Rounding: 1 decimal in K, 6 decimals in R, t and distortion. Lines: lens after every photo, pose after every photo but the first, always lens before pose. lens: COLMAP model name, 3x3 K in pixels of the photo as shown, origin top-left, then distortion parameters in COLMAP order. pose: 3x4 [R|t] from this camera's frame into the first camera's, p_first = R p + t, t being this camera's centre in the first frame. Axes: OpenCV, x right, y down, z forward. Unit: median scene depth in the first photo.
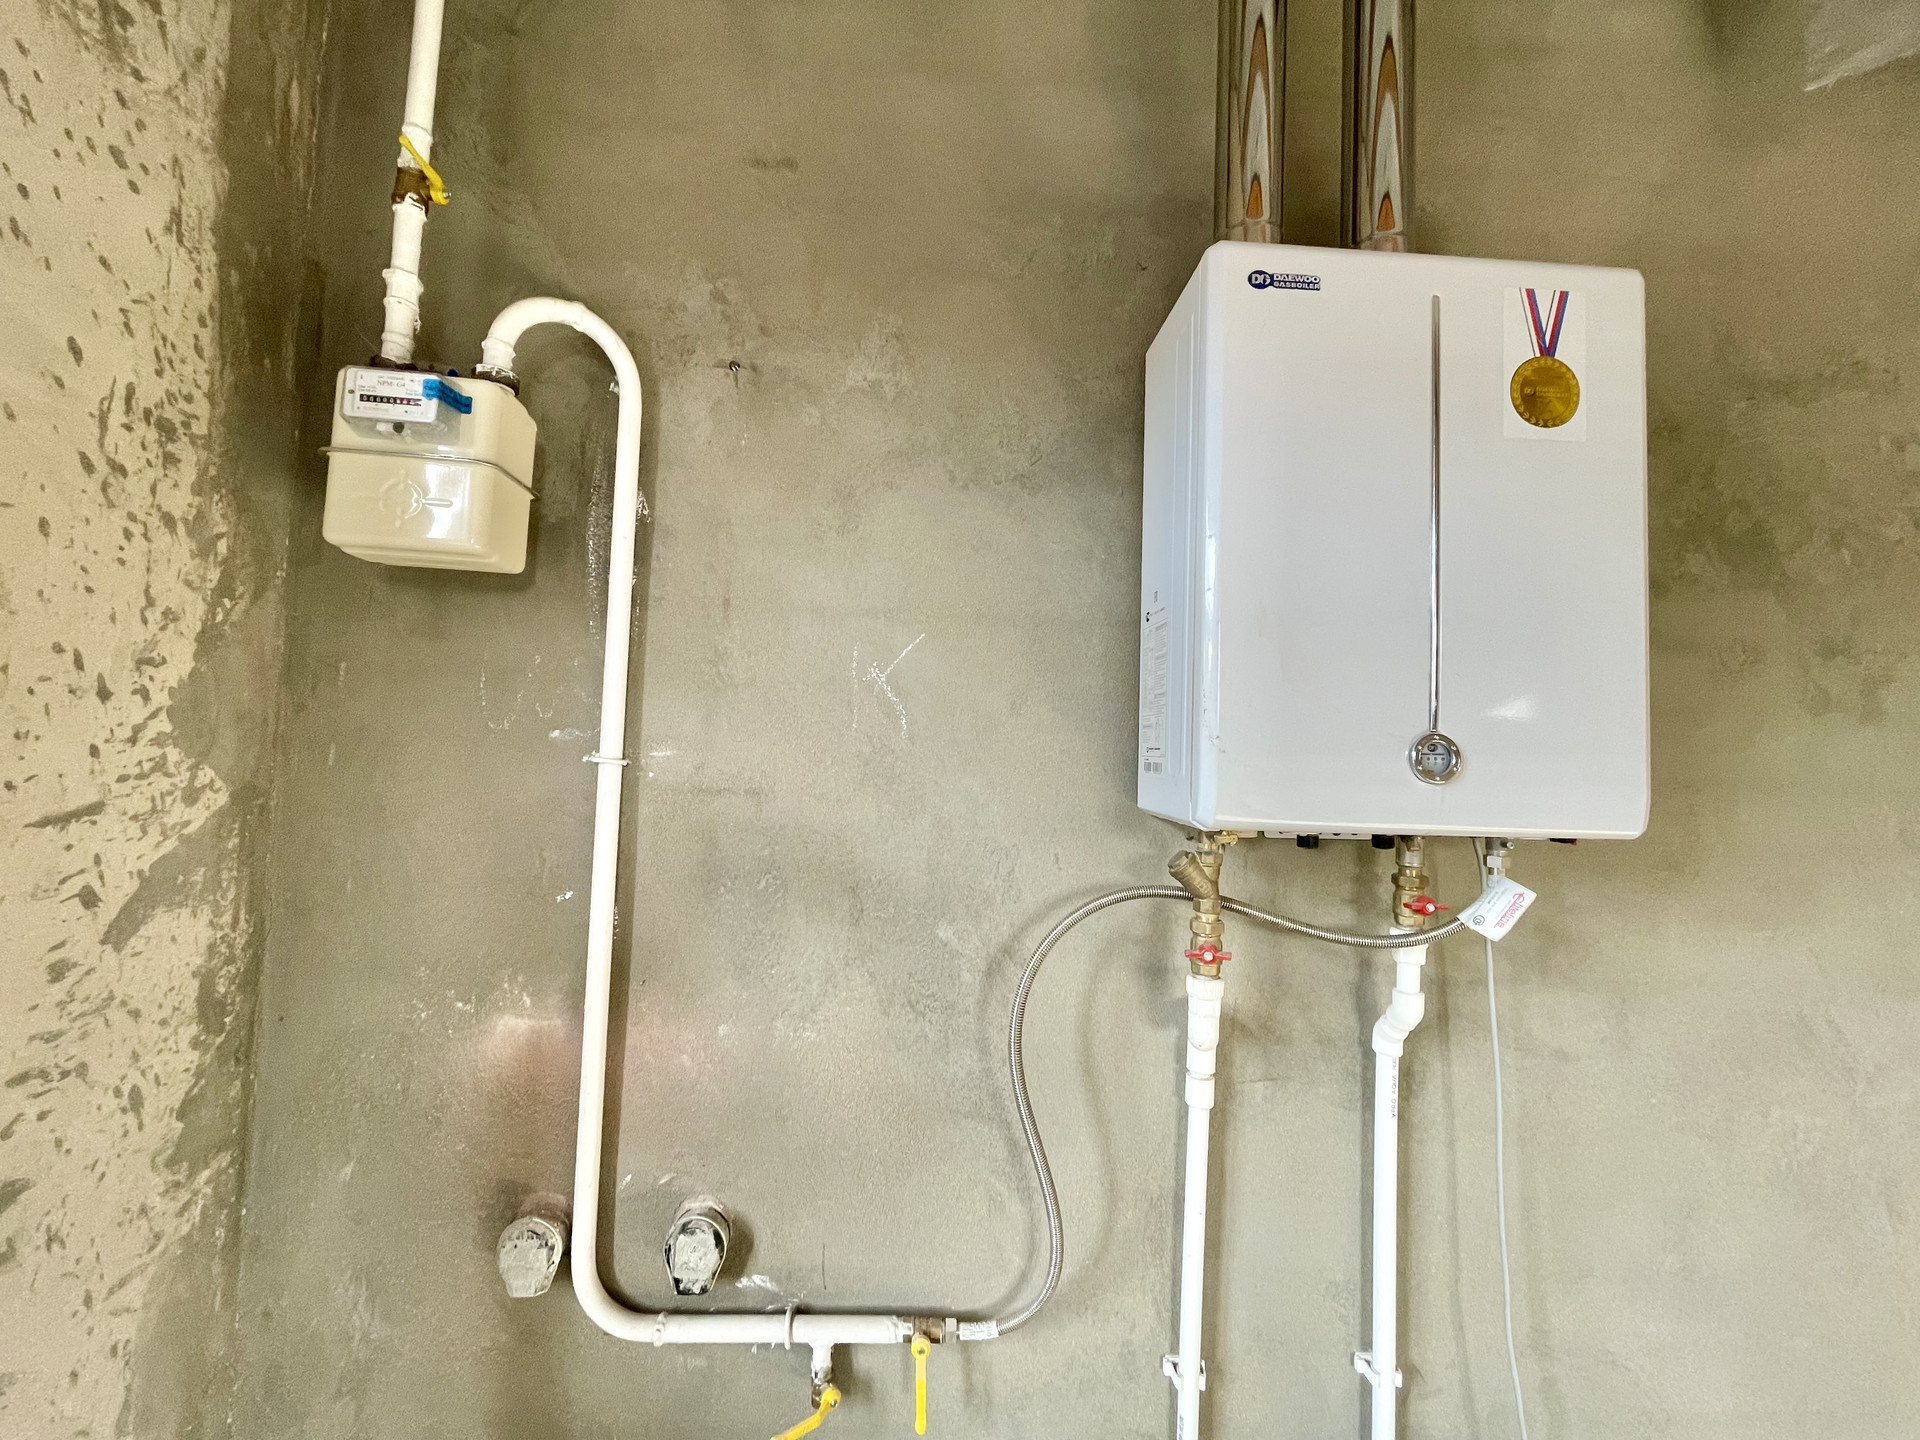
lens RADIAL K [[771.8, 0, 954.4], [0, 771.8, 721.6], [0, 0, 1]] dist [-0.001215, -0.000109]
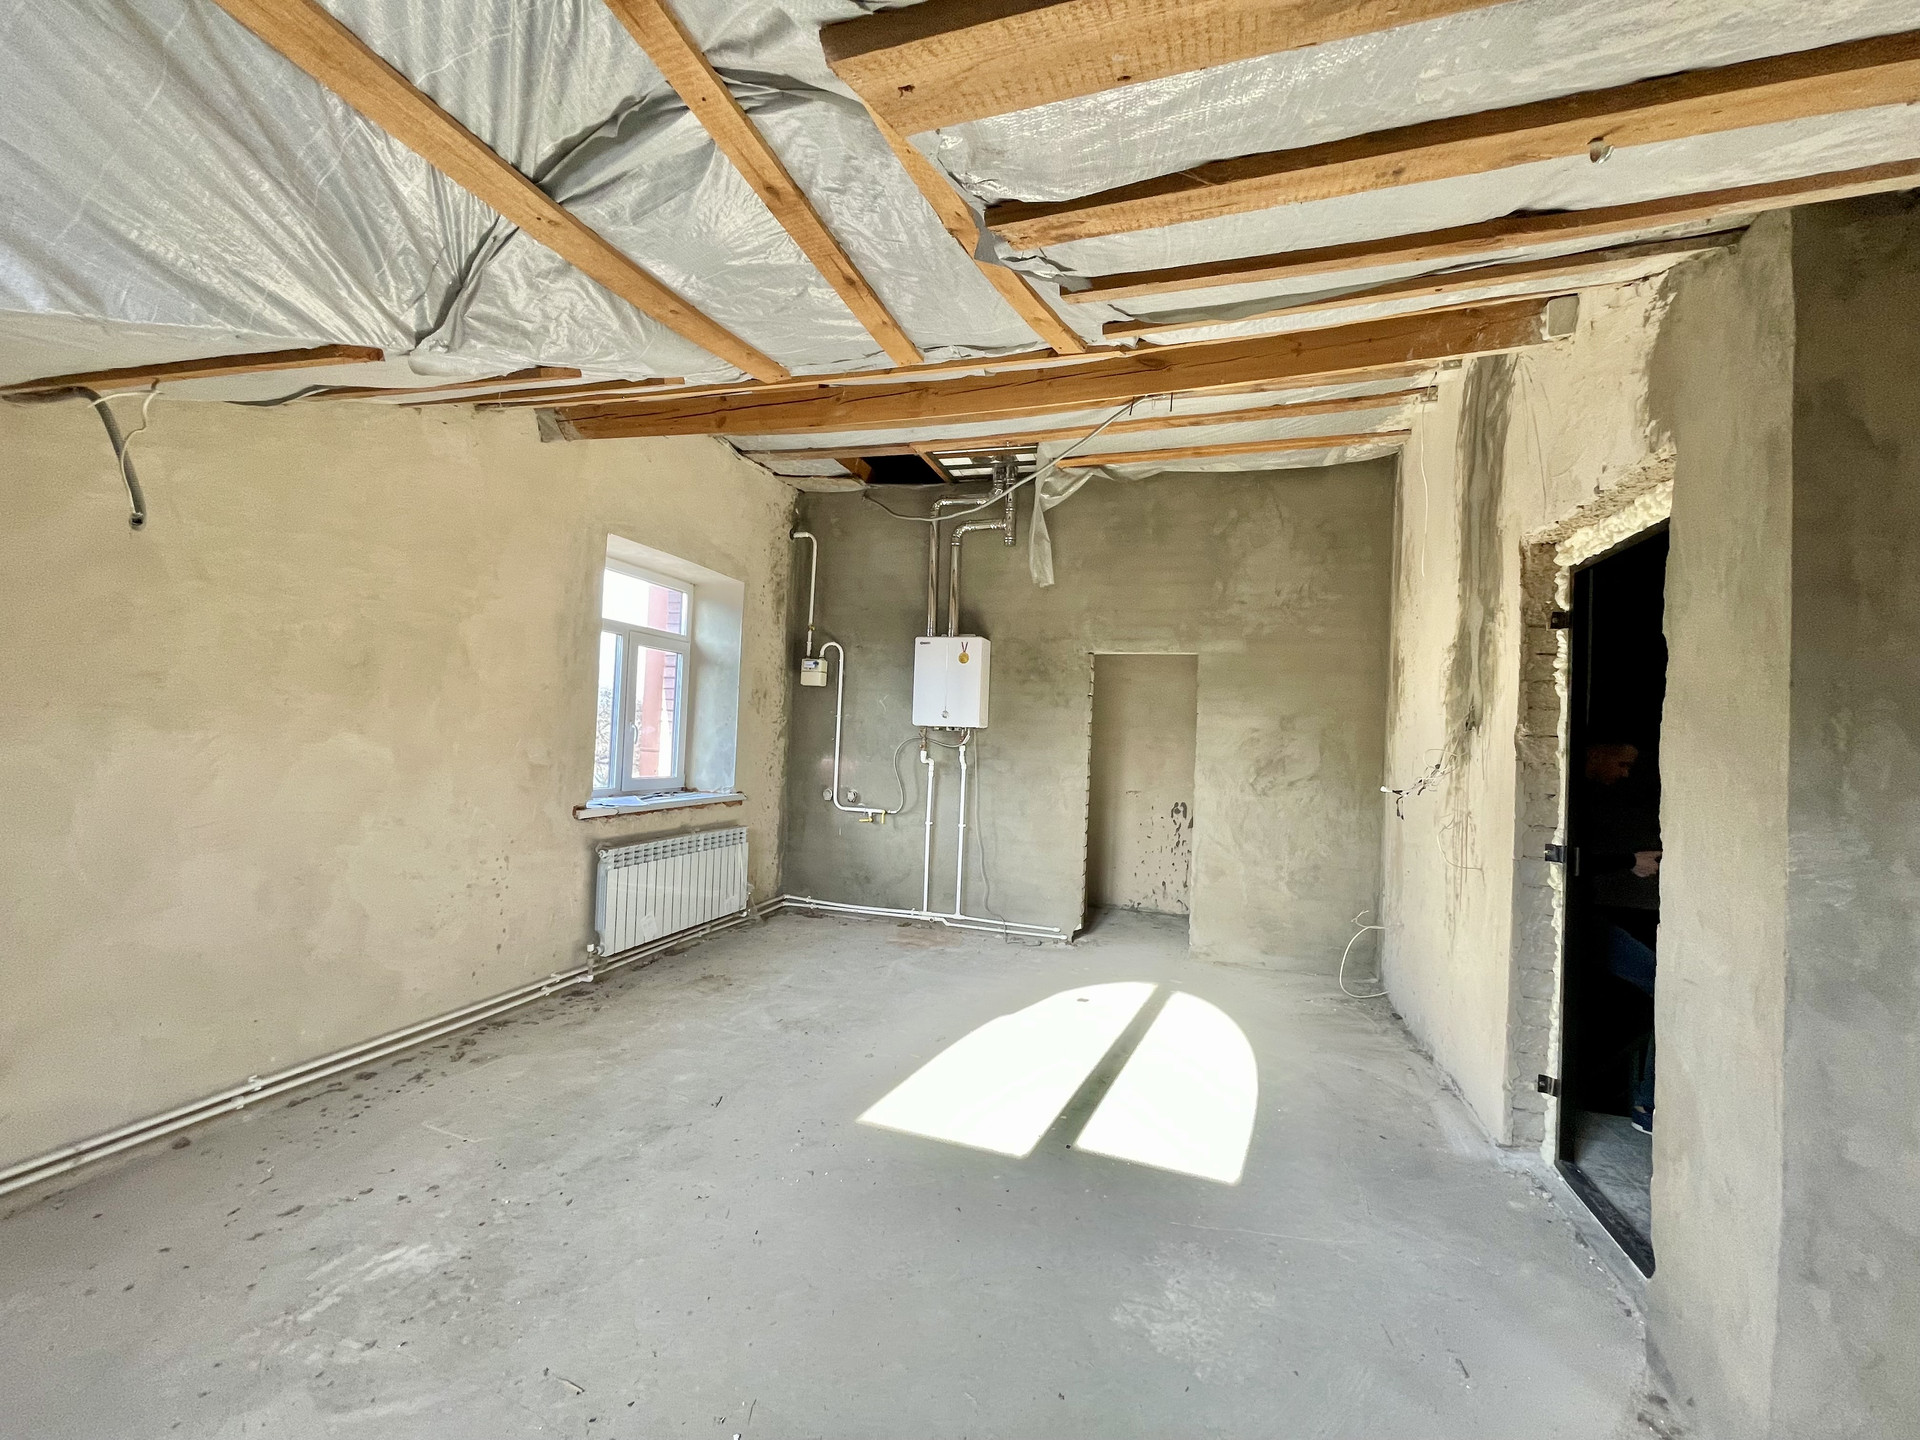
lens RADIAL K [[771.8, 0, 959.9], [0, 771.8, 718.9], [0, 0, 1]] dist [-0.001215, -0.000109]
pose [[0.934170, -0.000483, -0.356829, 2.748311], [0.007679, 0.999795, 0.018748, -0.036321], [0.356747, -0.020254, 0.933981, -4.561290]]
